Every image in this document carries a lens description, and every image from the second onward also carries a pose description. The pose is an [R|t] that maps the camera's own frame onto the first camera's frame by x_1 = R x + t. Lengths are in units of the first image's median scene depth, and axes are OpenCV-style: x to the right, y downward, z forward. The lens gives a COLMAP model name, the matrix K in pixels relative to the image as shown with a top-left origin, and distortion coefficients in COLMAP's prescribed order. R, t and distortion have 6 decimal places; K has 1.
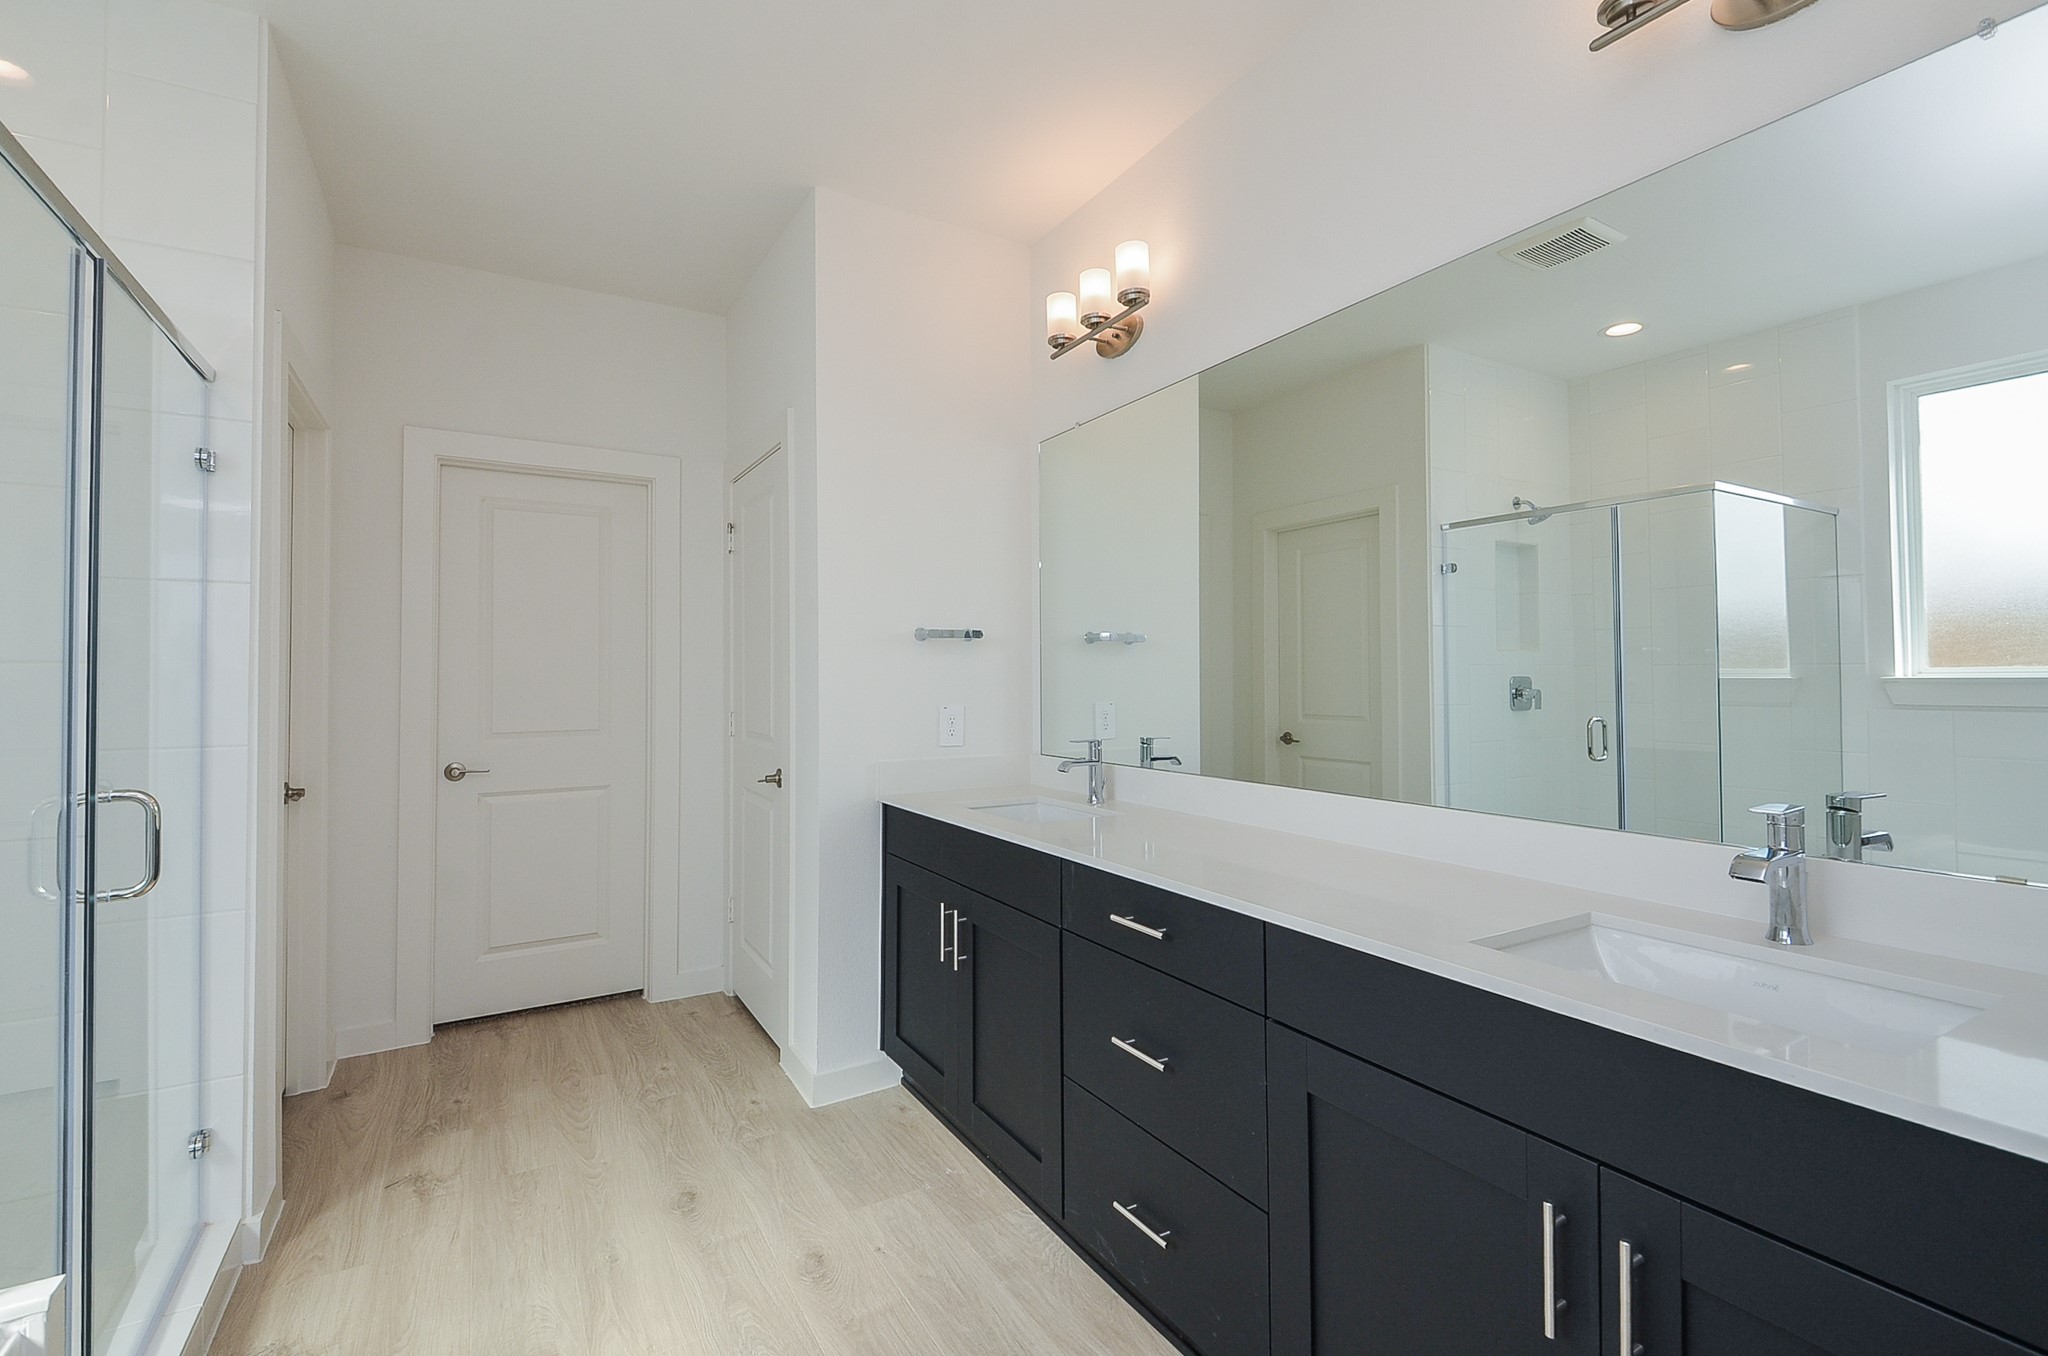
lens RADIAL K [[918.0, 0, 1026.7], [0, 918.0, 654.6], [0, 0, 1]] dist [0.003026, -0.015841]
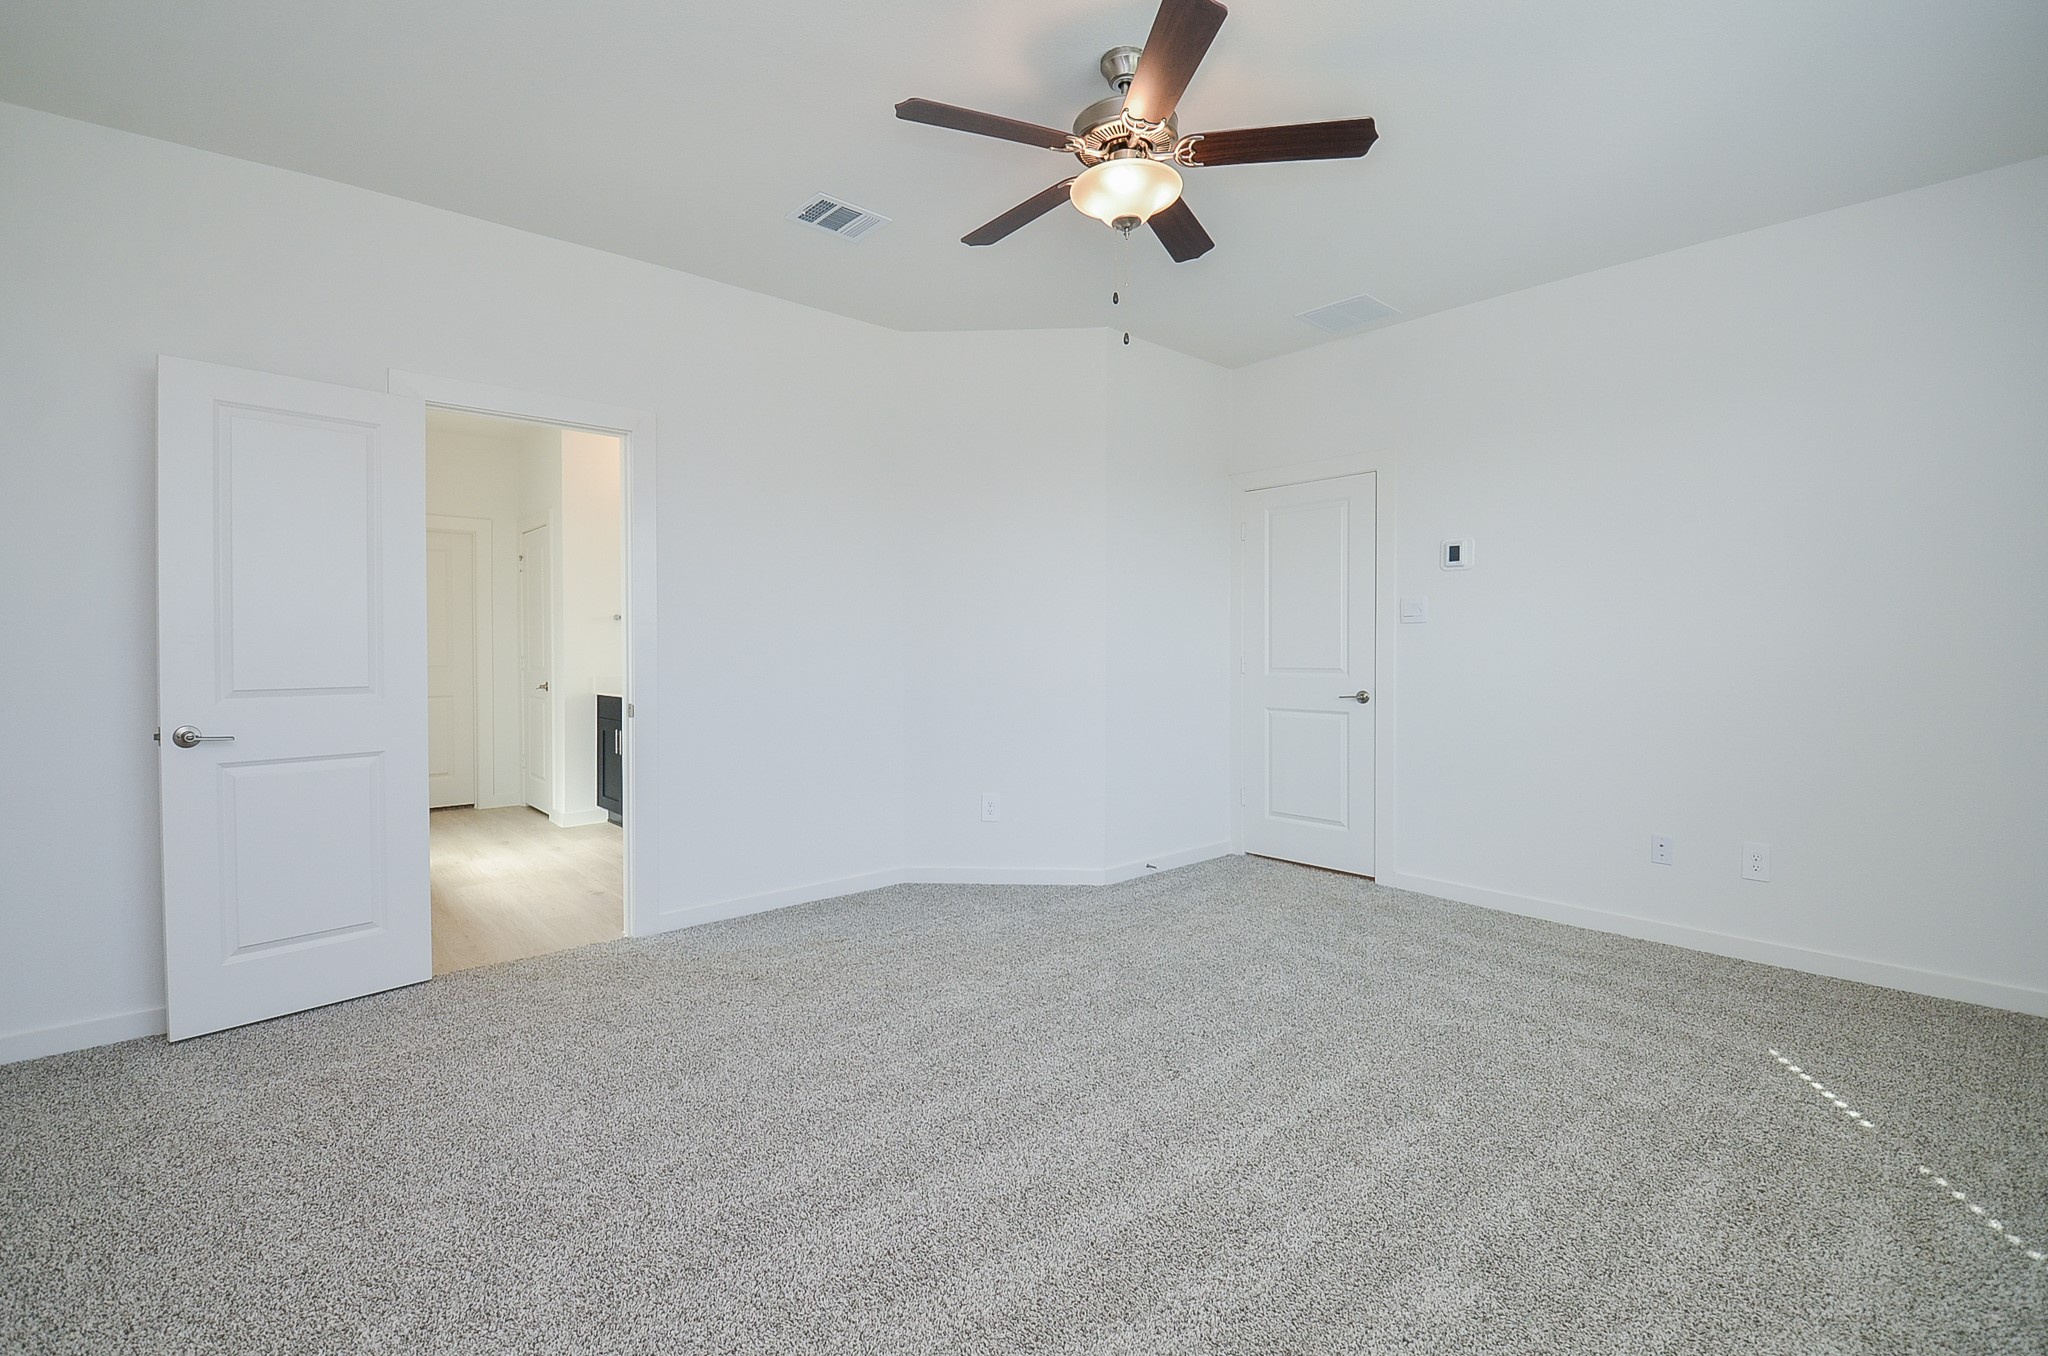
lens RADIAL K [[946.7, 0, 1020.3], [0, 946.7, 651.3], [0, 0, 1]] dist [0.009853, -0.017851]
pose [[0.986291, 0.004518, 0.164952, 0.394119], [-0.010777, 0.999255, 0.037069, -0.033135], [-0.164662, -0.038339, 0.985605, -1.167140]]
